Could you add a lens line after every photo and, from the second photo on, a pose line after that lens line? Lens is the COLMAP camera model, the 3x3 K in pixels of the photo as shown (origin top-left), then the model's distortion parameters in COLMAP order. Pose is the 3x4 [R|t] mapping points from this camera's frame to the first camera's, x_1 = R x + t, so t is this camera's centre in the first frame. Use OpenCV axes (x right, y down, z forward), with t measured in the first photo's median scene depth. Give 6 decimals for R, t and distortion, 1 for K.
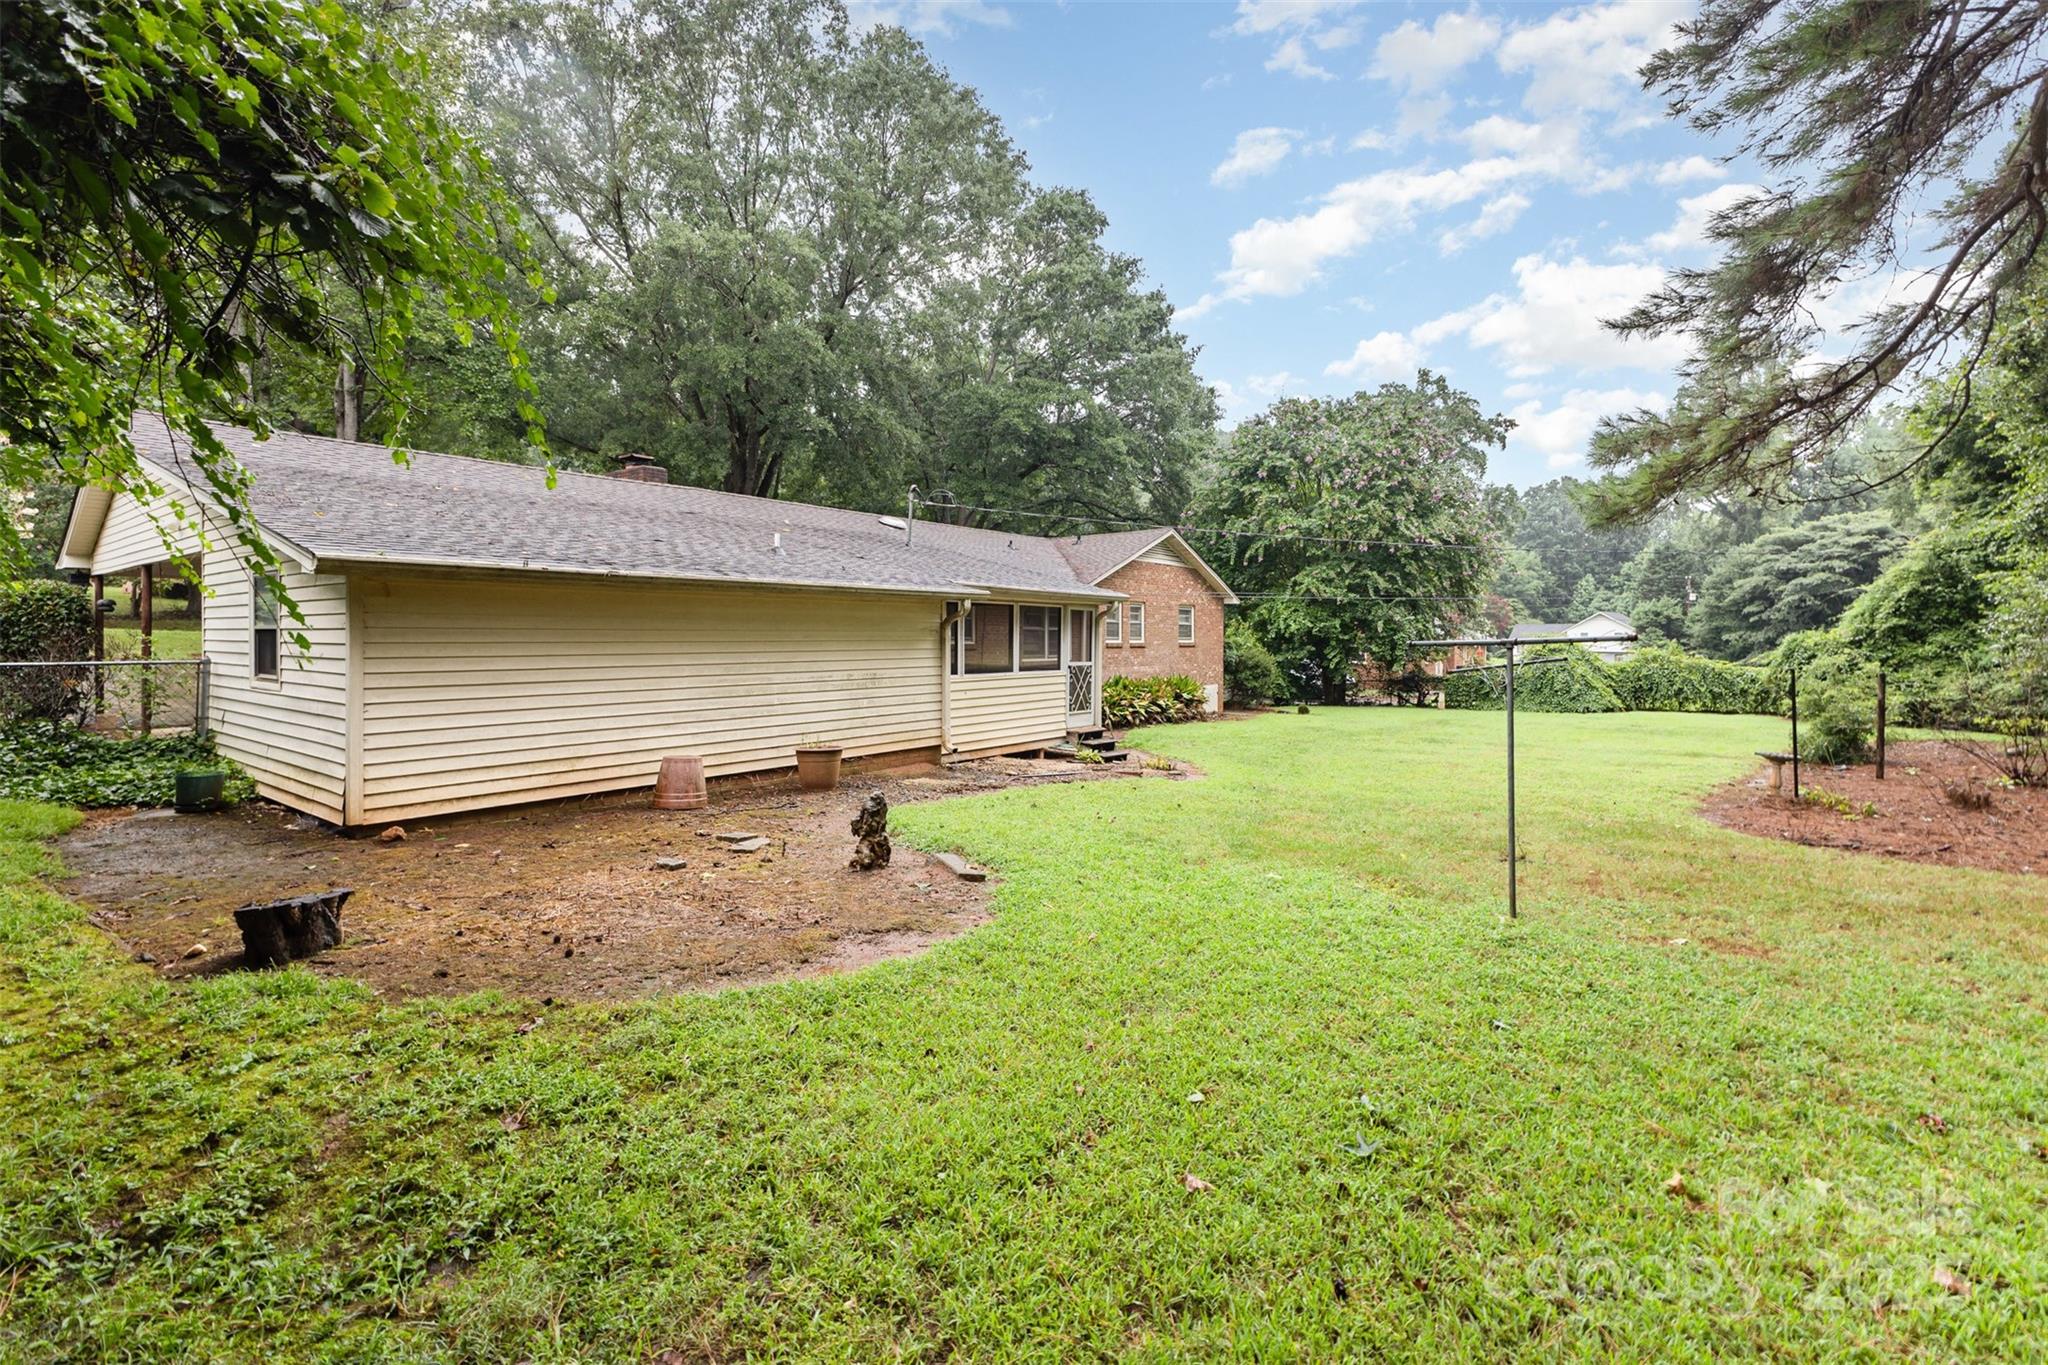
lens RADIAL K [[893.6, 0, 1024.0], [0, 893.6, 682.5], [0, 0, 1]] dist [-0.000272, -0.000045]
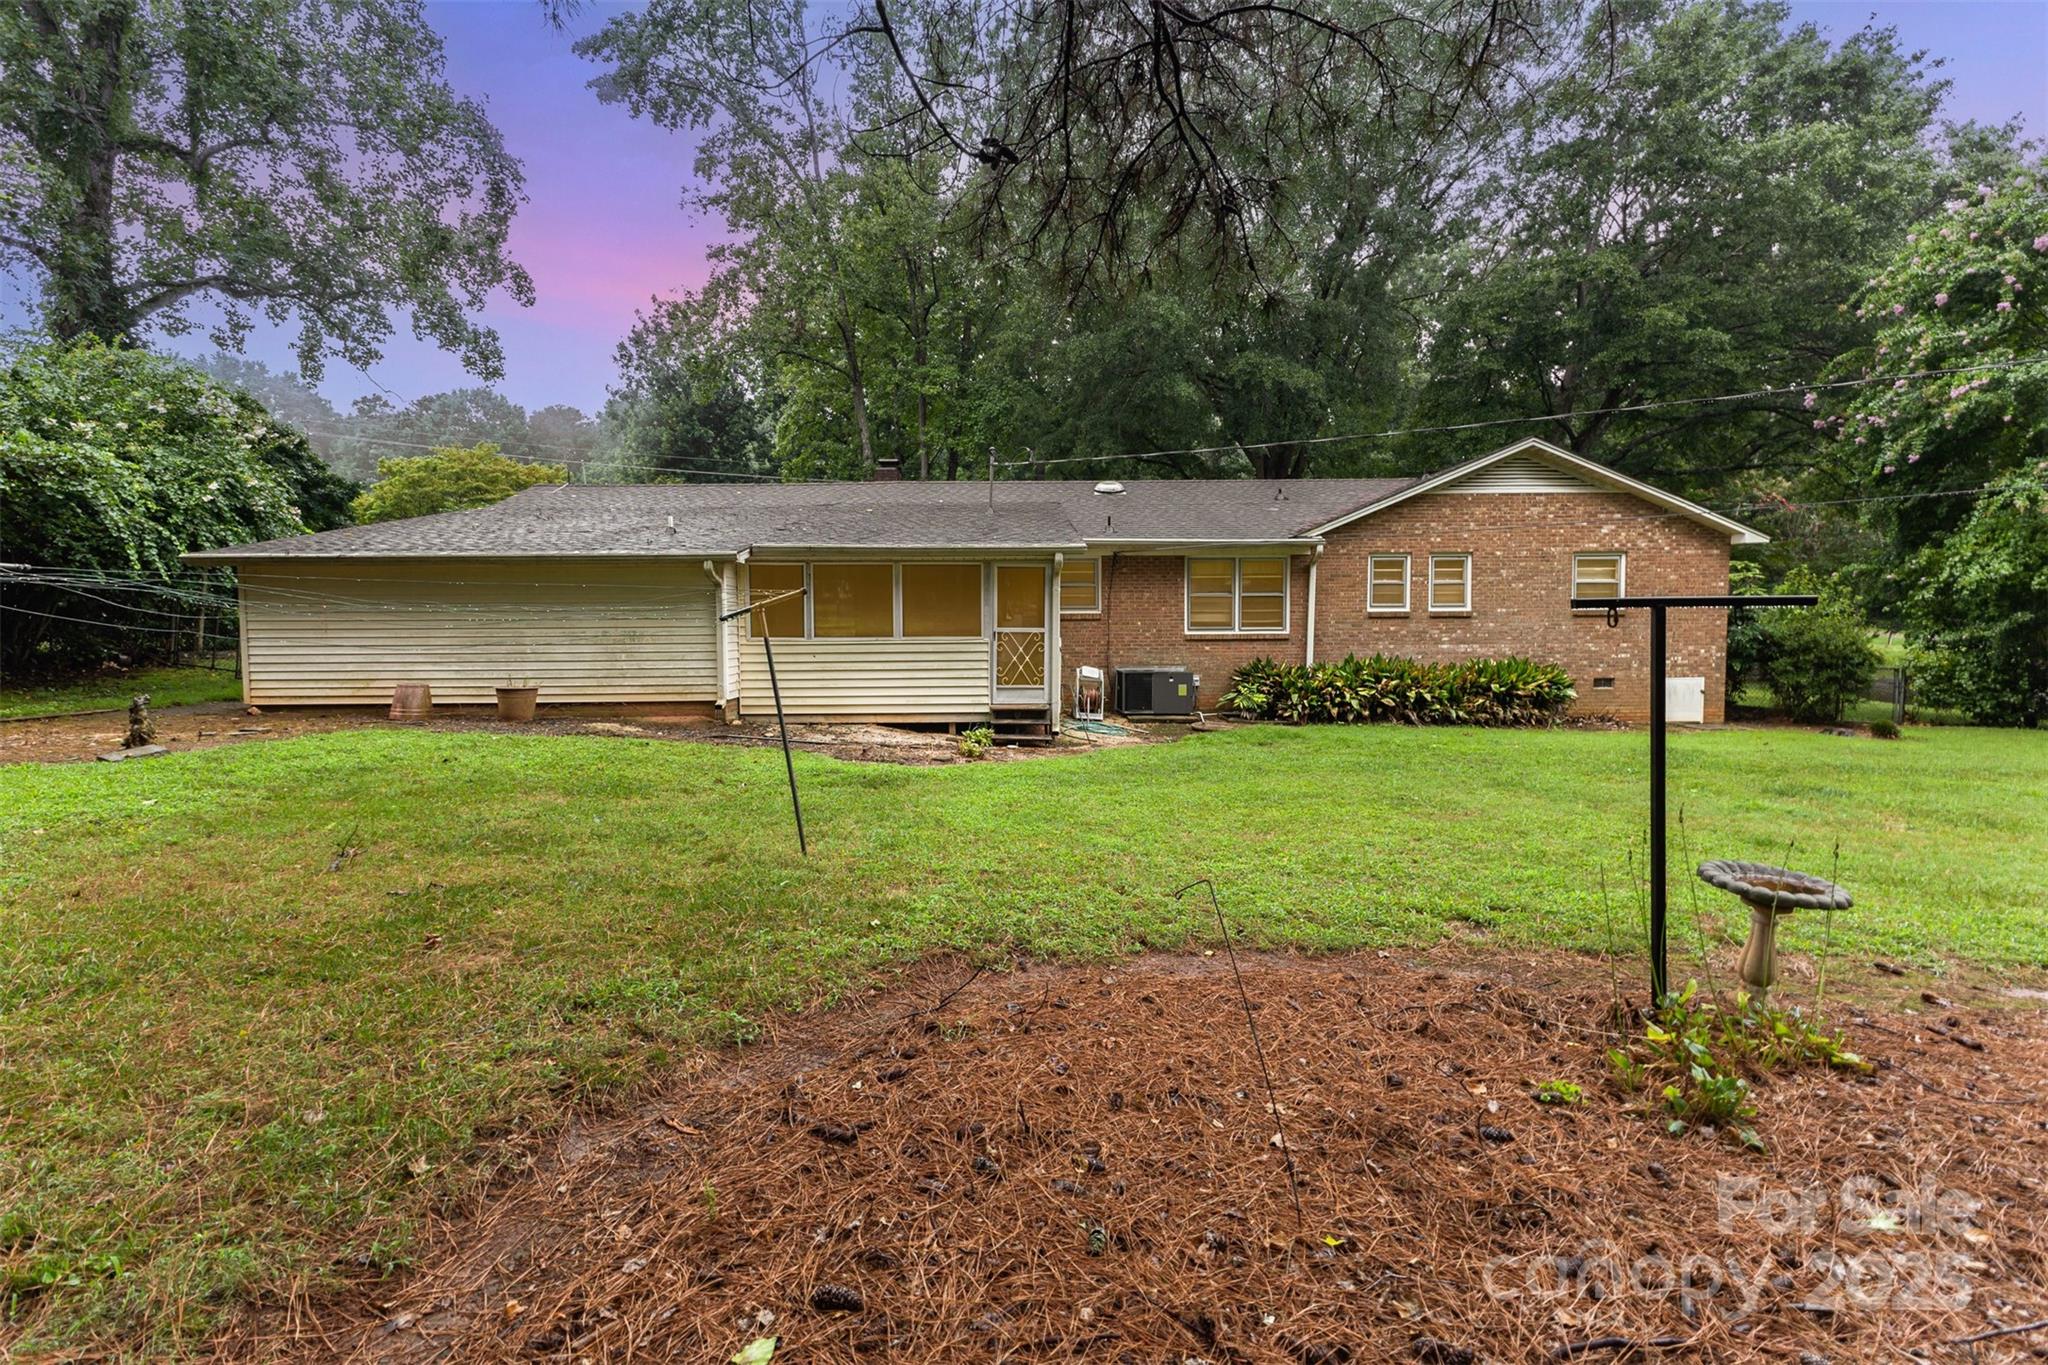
lens RADIAL K [[878.9, 0, 1017.5], [0, 878.9, 658.6], [0, 0, 1]] dist [0.012896, -0.000010]
pose [[0.626379, 0.015169, -0.779371, 0.710855], [-0.031465, 0.999488, -0.005835, 0.011915], [0.778883, 0.028178, 0.626536, 0.475443]]
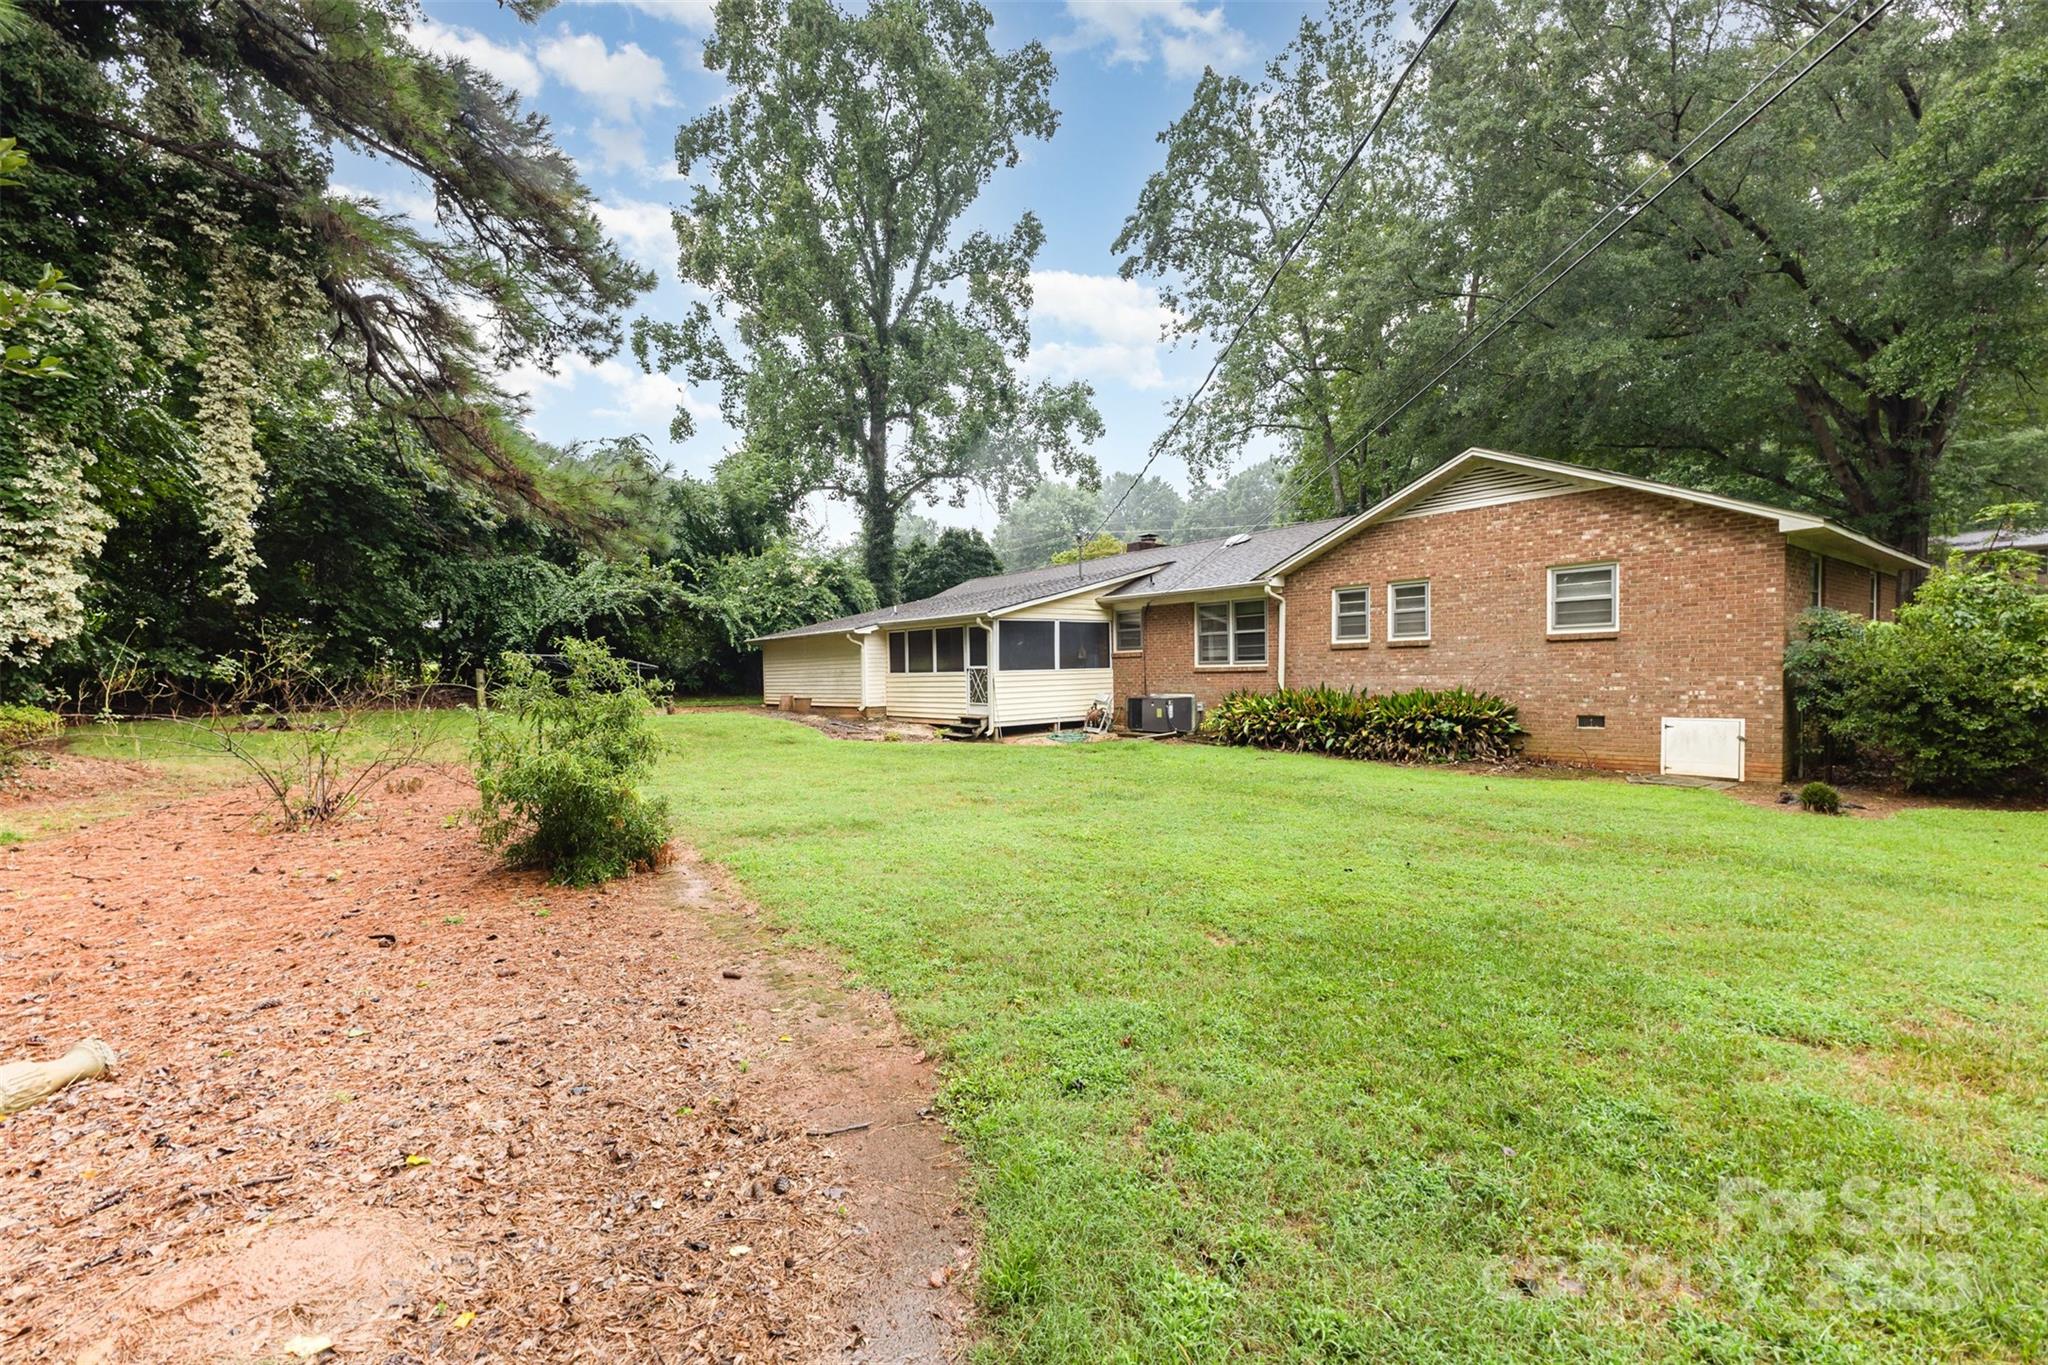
lens RADIAL K [[893.6, 0, 1024.0], [0, 893.6, 682.5], [0, 0, 1]] dist [-0.000272, -0.000045]
pose [[-0.237665, 0.009676, -0.971299, 1.329527], [-0.033199, 0.999285, 0.018078, -0.024116], [0.970780, 0.036543, -0.237174, 1.378671]]
